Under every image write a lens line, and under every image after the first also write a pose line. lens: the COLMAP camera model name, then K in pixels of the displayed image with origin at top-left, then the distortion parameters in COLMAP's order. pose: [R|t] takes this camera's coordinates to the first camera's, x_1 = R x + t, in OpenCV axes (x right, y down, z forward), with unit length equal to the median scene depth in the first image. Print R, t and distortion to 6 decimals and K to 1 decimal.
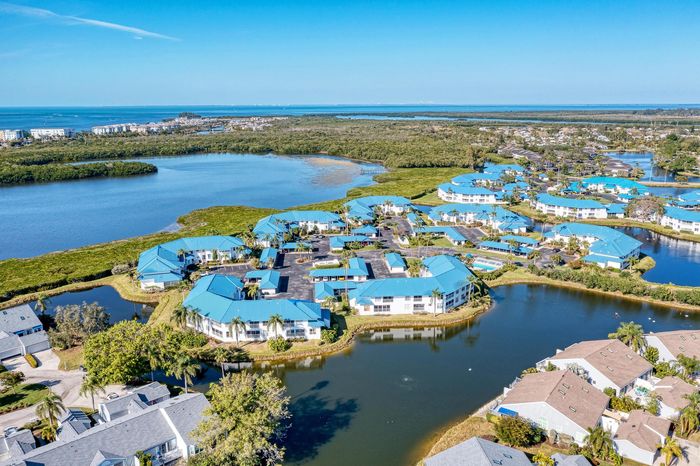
lens RADIAL K [[552.8, 0, 351.6], [0, 552.8, 234.4], [0, 0, 1]] dist [-0.009578, -0.005081]
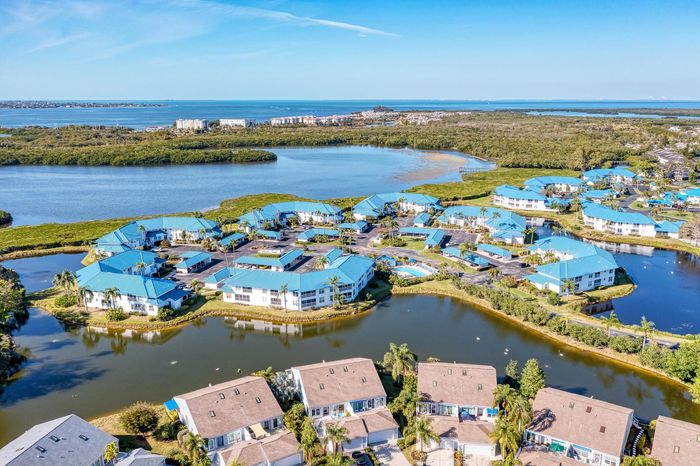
lens RADIAL K [[552.8, 0, 351.3], [0, 552.8, 233.1], [0, 0, 1]] dist [-0.009578, -0.005081]
pose [[0.932090, 0.089525, -0.350989, 0.369763], [-0.086987, 0.995943, 0.023029, -0.016599], [0.351627, 0.009066, 0.936096, 0.069486]]
